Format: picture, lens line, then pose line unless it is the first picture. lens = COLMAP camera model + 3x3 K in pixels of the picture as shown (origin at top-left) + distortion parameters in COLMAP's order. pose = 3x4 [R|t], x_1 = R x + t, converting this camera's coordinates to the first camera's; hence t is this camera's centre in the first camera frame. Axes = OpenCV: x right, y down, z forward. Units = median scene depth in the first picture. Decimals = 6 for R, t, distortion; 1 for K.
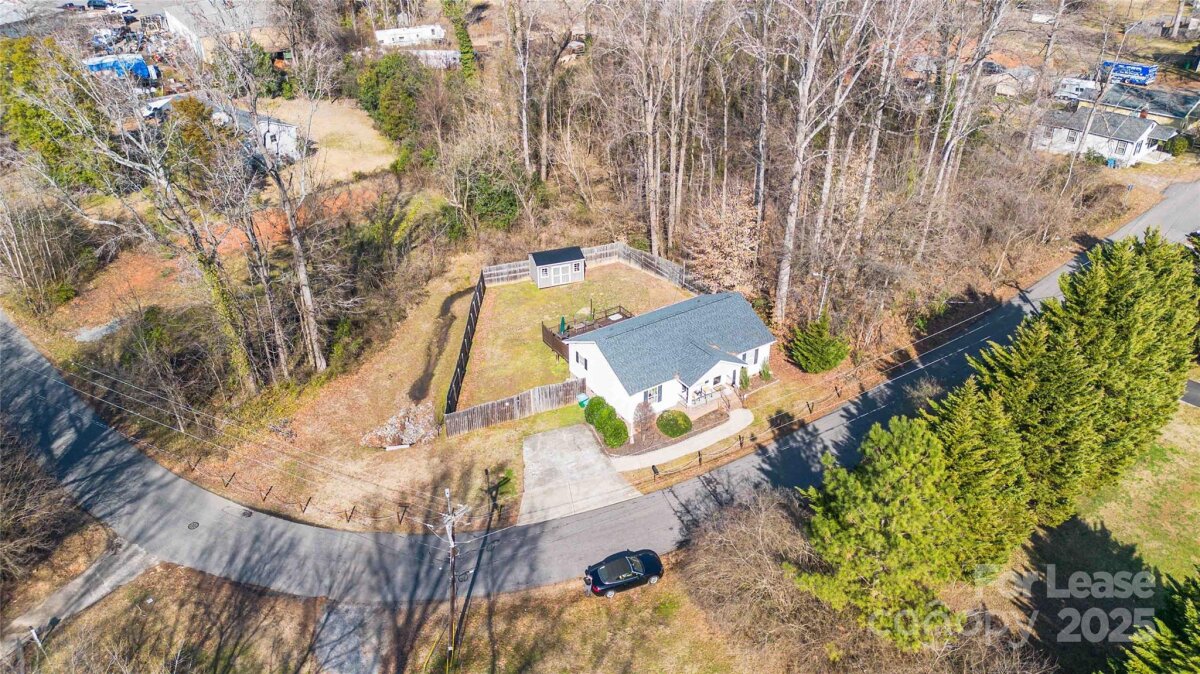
lens RADIAL K [[848.4, 0, 598.2], [0, 848.4, 337.1], [0, 0, 1]] dist [0.035831, -0.022250]
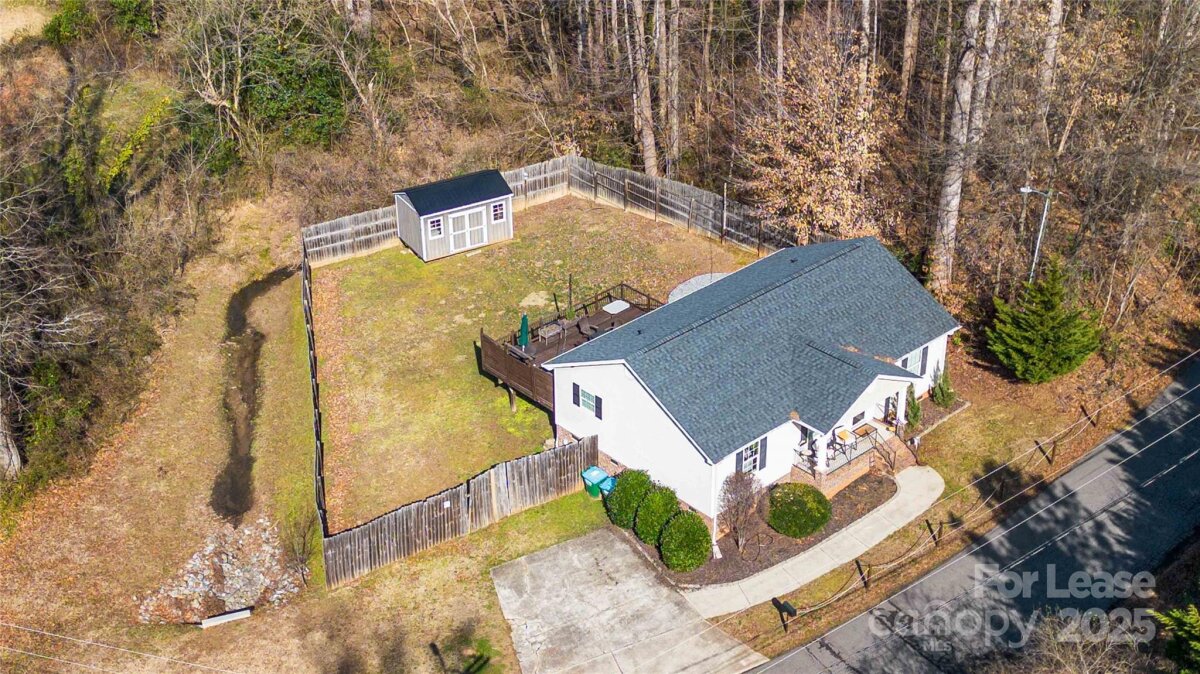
lens RADIAL K [[1714.5, 0, 602.8], [0, 1714.5, 335.6], [0, 0, 1]] dist [0.030912, 0.000000]
pose [[0.985446, -0.086158, 0.146535, -0.148289], [0.086906, 0.996216, 0.001299, -0.009752], [-0.146092, 0.011455, 0.989205, 0.021222]]
